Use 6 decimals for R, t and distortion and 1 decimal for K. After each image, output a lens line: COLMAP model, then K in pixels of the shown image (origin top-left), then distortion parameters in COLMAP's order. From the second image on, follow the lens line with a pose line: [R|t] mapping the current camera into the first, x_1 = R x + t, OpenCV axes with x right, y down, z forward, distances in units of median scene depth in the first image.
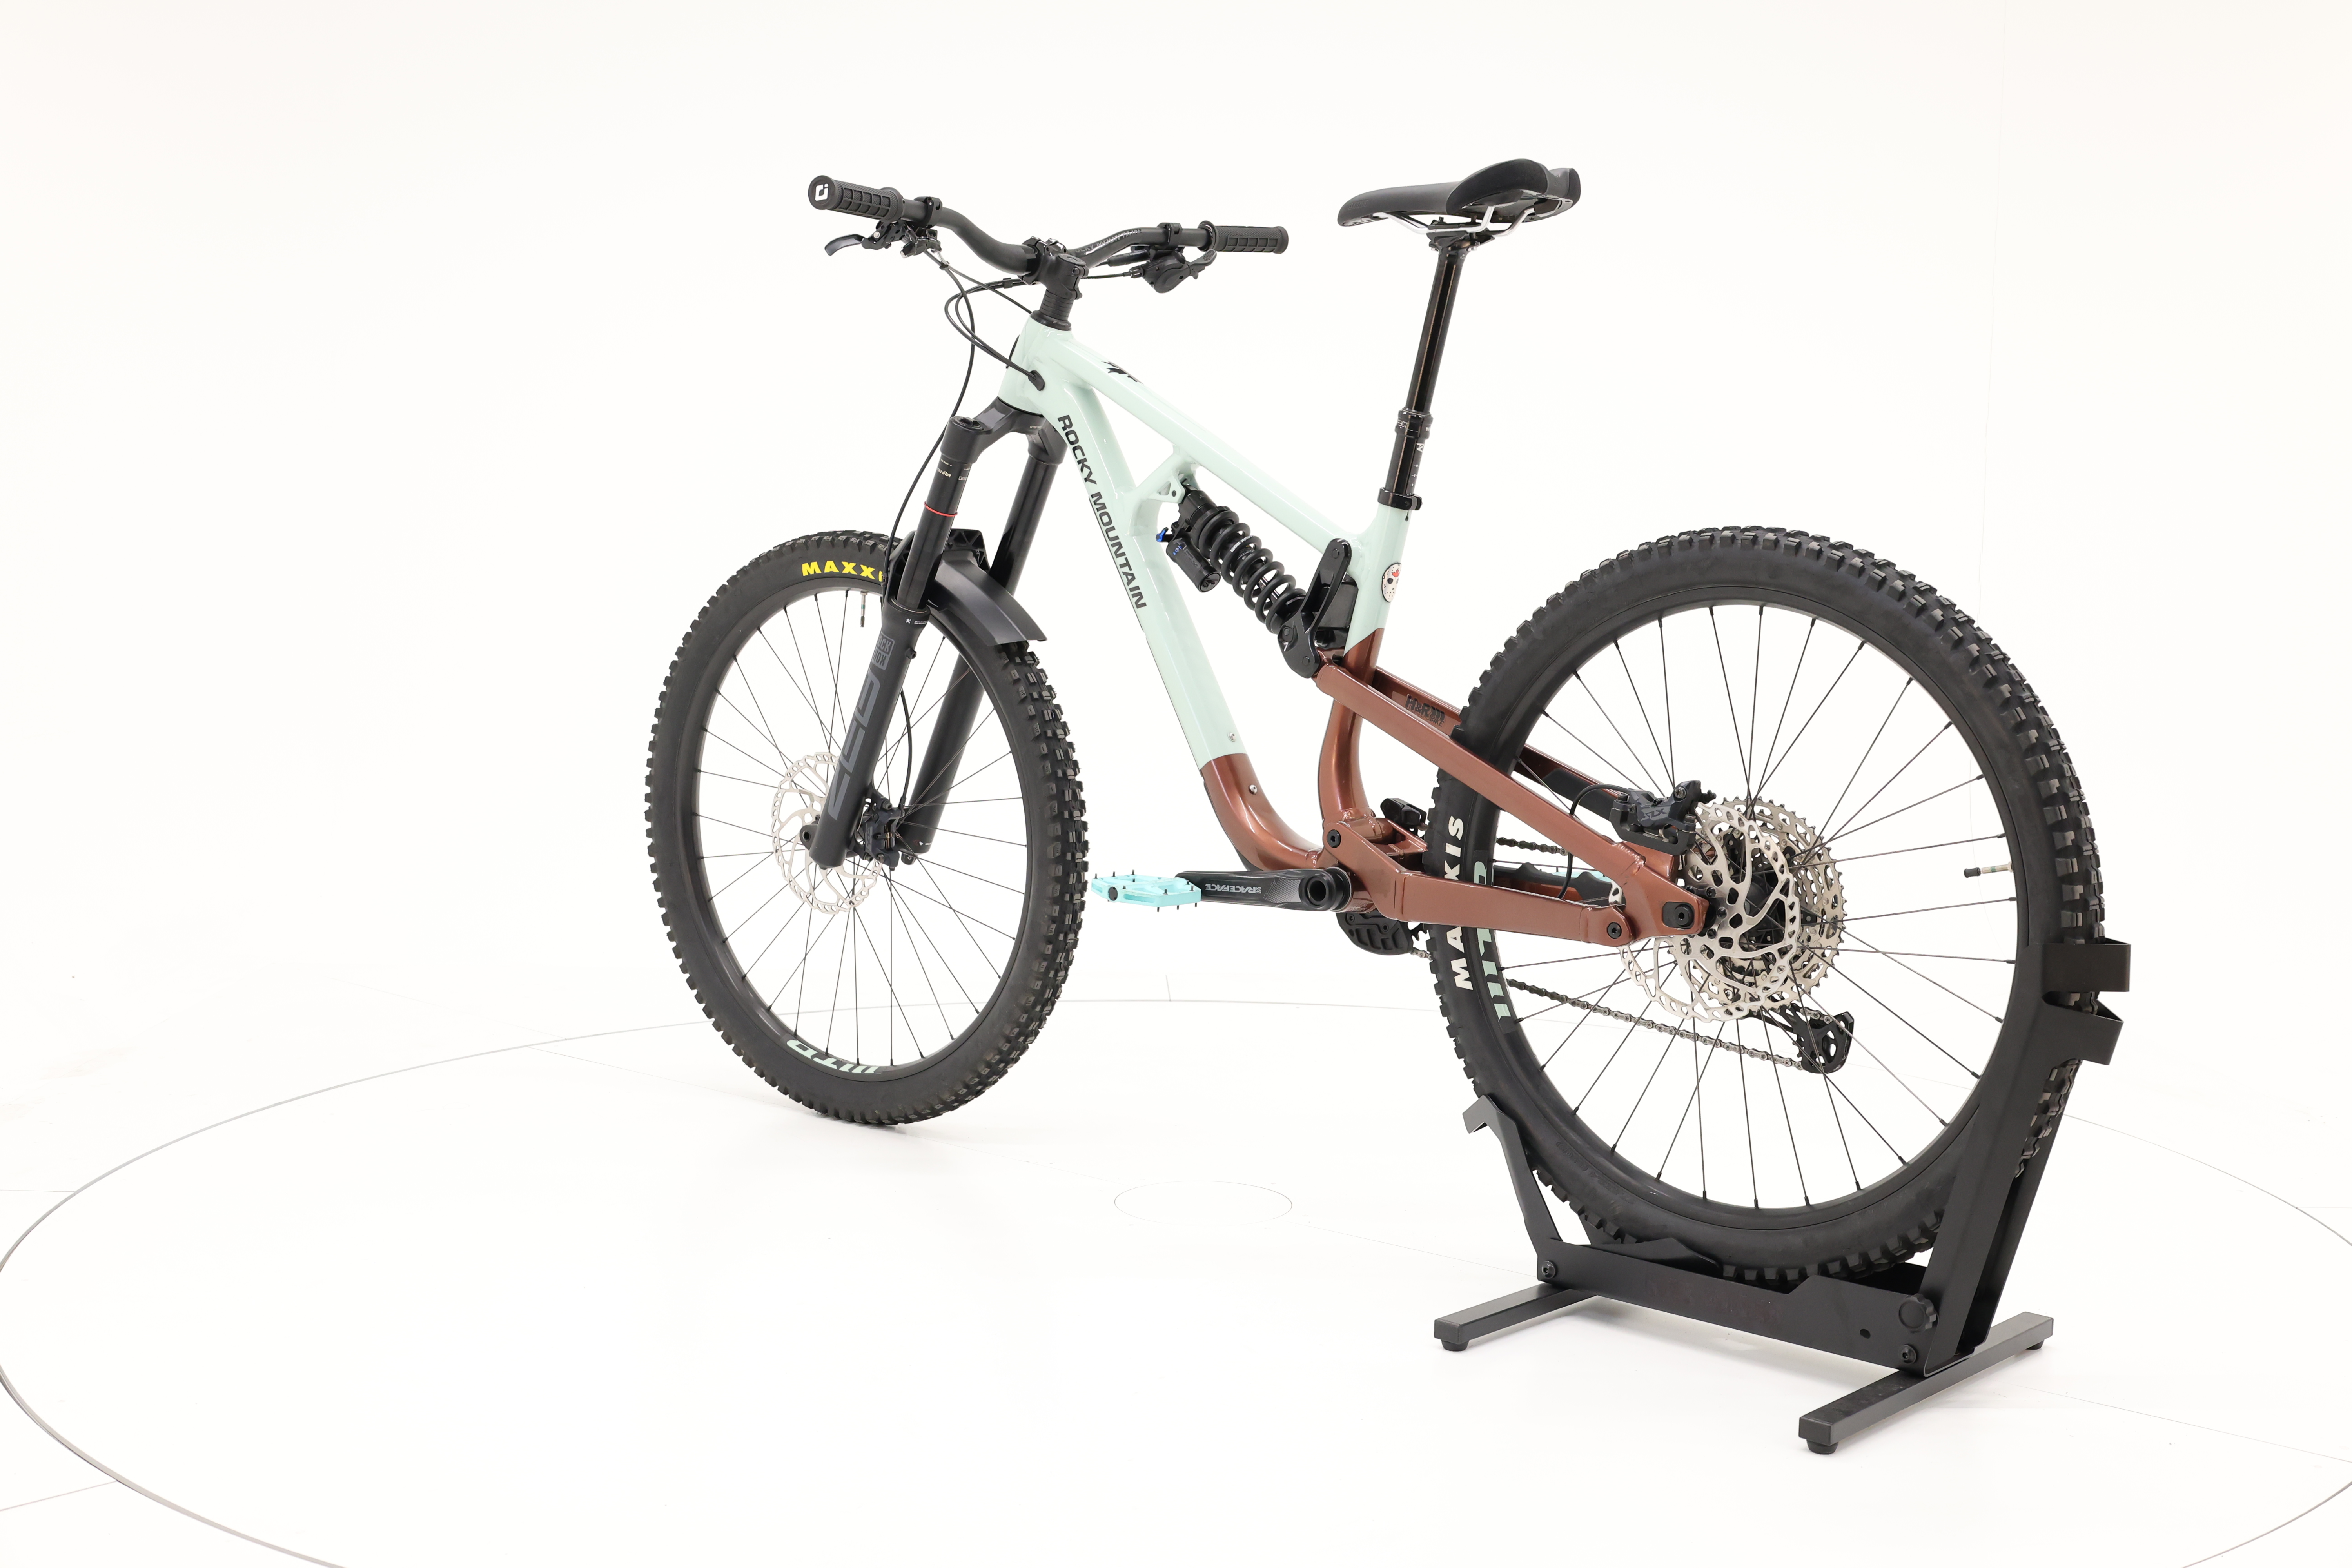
lens RADIAL K [[2646.1, 0, 1186.3], [0, 2646.1, 785.3], [0, 0, 1]] dist [0.008375, 0.000000]
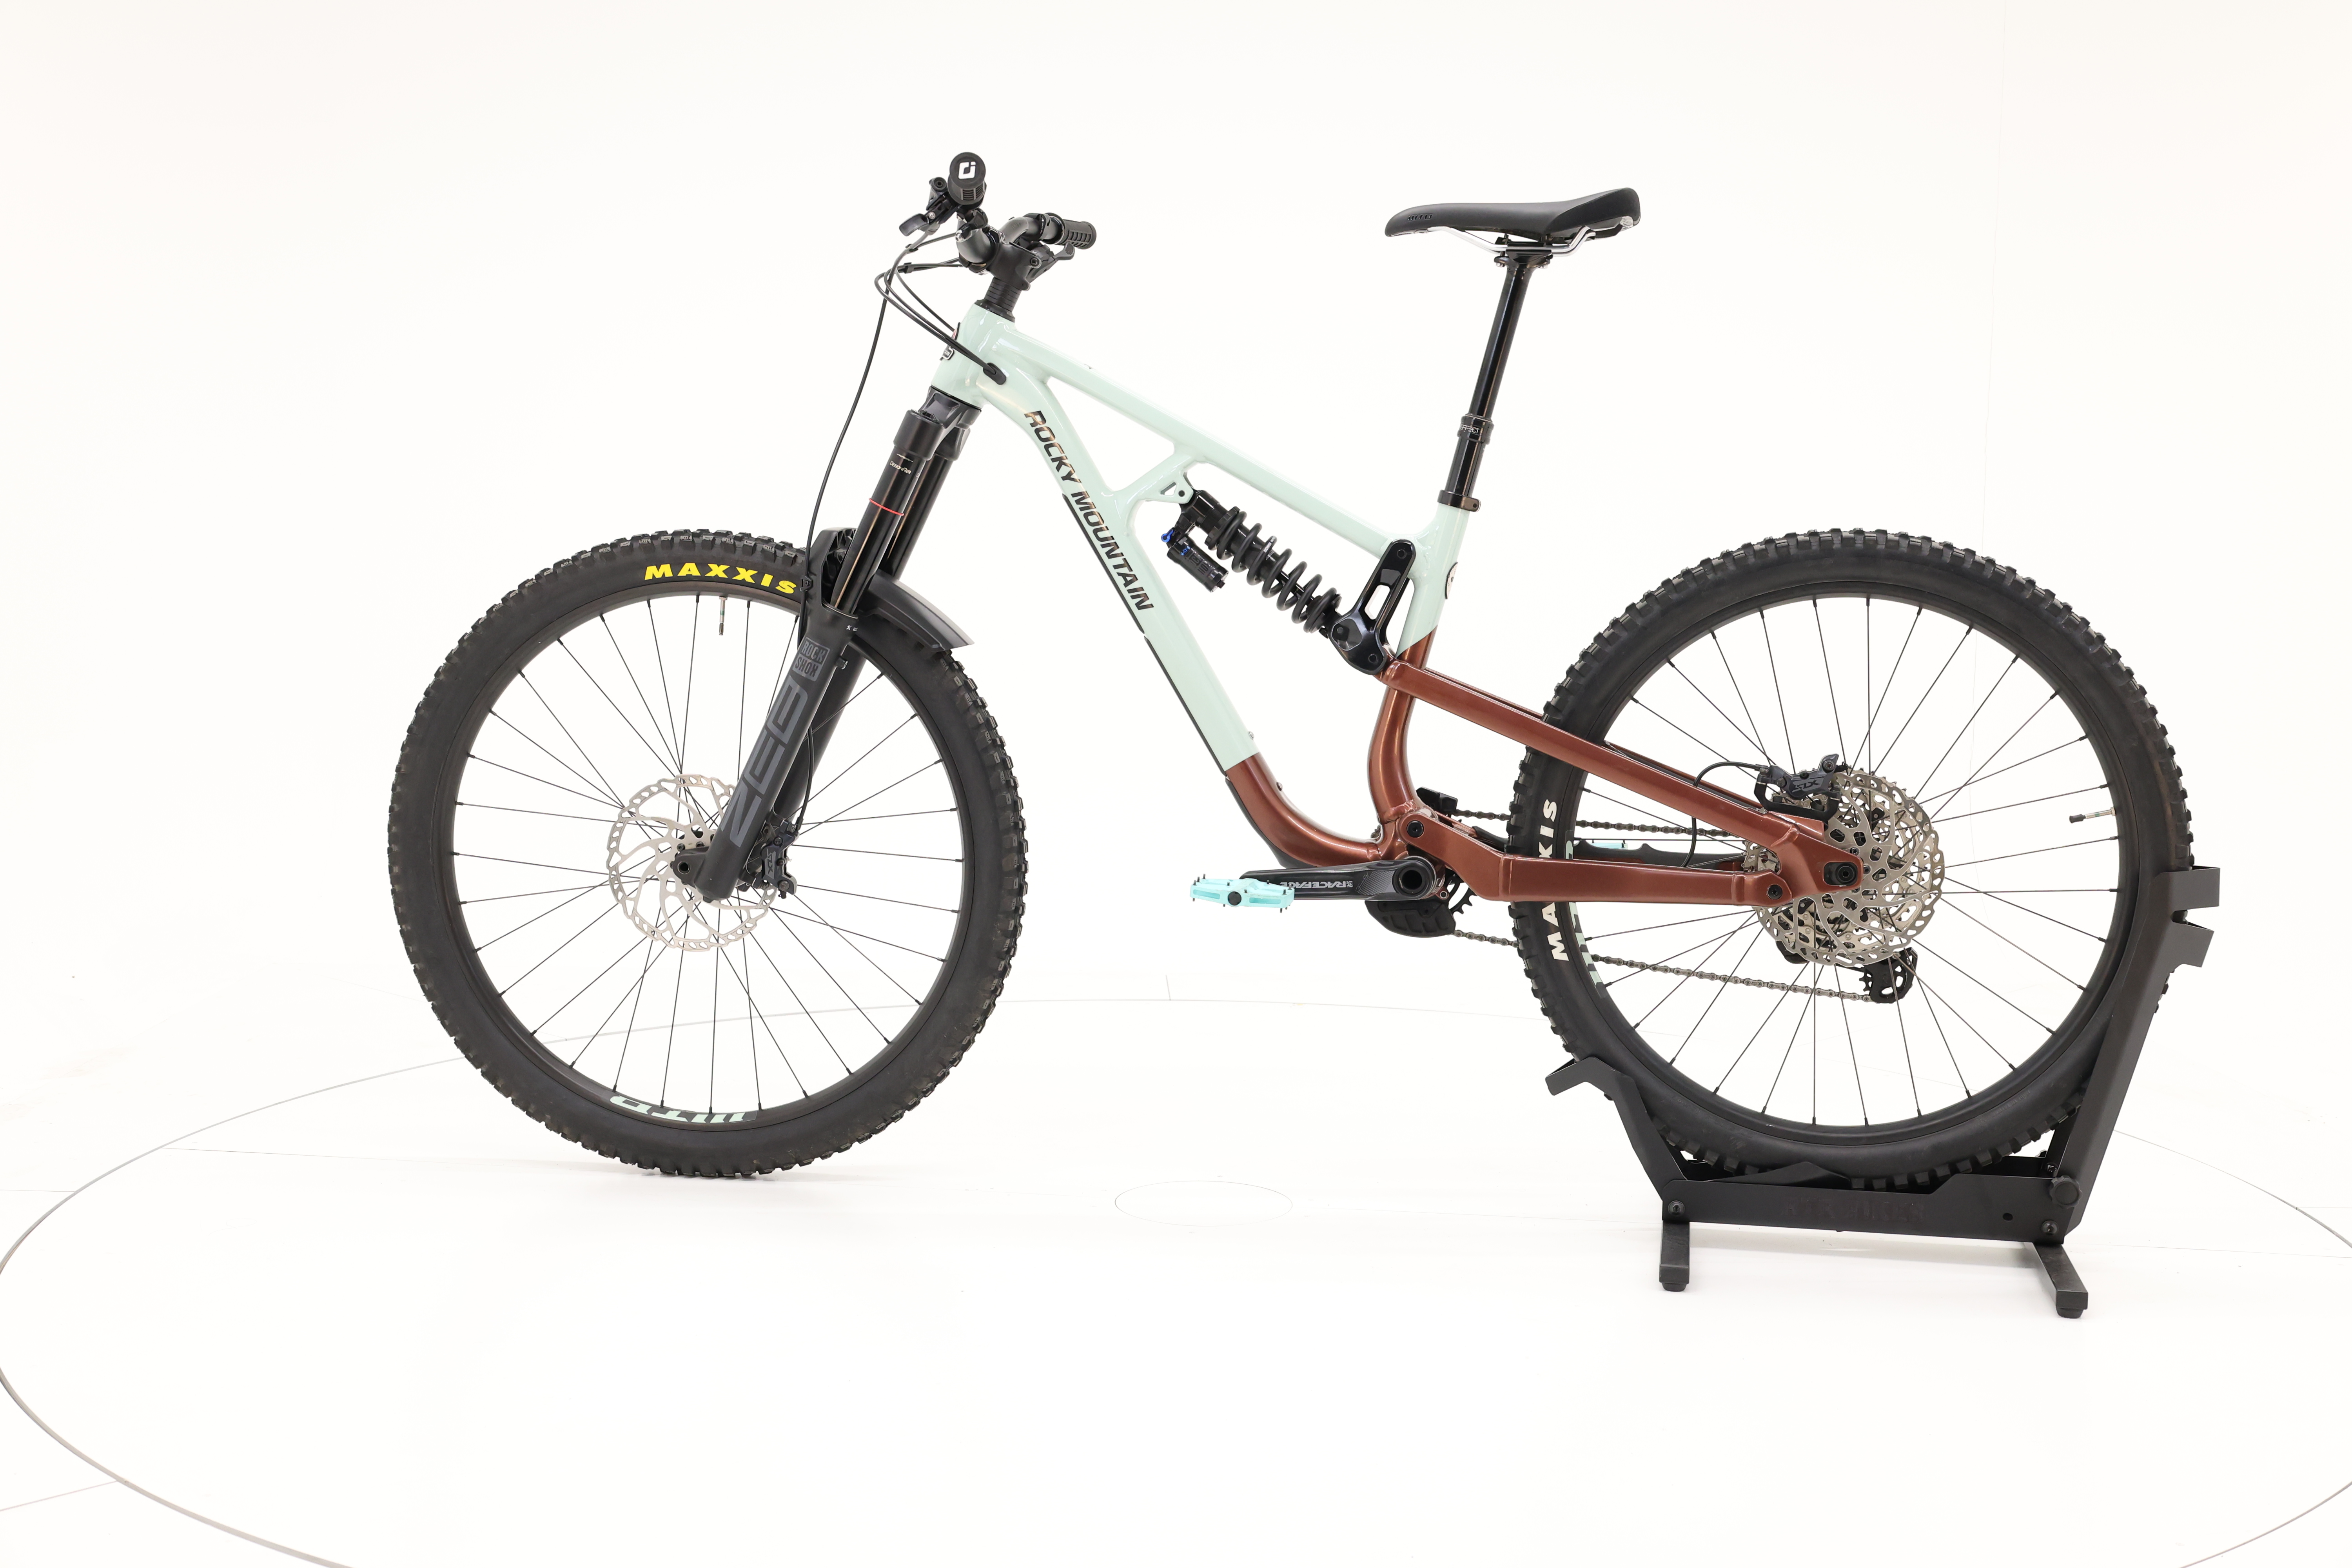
lens RADIAL K [[2646.1, 0, 1185.7], [0, 2646.1, 785.2], [0, 0, 1]] dist [0.008375, 0.000000]
pose [[0.846154, -0.054674, 0.530126, -0.568412], [0.050357, 0.998476, 0.022599, -0.024722], [-0.530553, 0.007573, 0.847618, 0.168647]]
